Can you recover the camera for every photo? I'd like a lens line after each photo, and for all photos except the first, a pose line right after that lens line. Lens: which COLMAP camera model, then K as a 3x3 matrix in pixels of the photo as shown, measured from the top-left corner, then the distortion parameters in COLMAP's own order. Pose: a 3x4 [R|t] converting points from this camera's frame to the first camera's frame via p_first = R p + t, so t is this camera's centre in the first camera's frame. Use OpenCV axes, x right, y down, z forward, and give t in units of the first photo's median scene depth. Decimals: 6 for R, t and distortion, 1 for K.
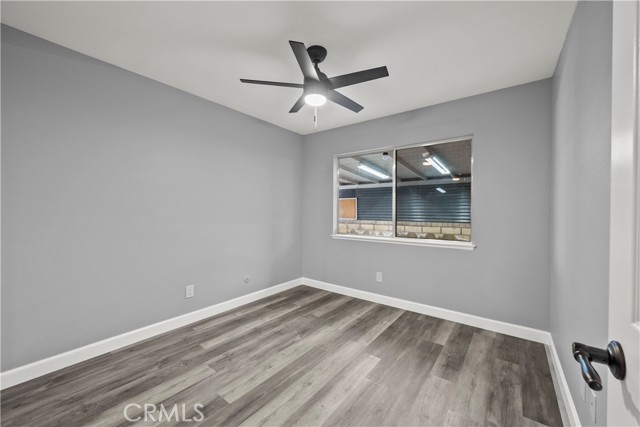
lens RADIAL K [[250.1, 0, 323.1], [0, 250.1, 211.7], [0, 0, 1]] dist [-0.001283, 0.000544]
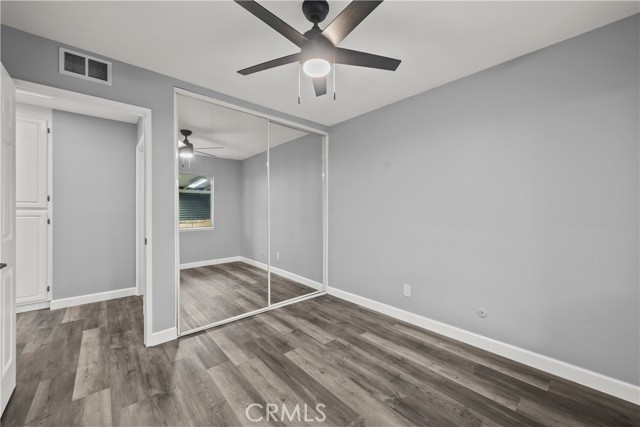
lens RADIAL K [[250.1, 0, 323.5], [0, 250.1, 213.0], [0, 0, 1]] dist [-0.001283, 0.000544]
pose [[-0.192389, -0.000776, -0.981318, 0.647942], [-0.008525, 0.999963, 0.000881, 0.009198], [0.981282, 0.008535, -0.192389, 1.055841]]
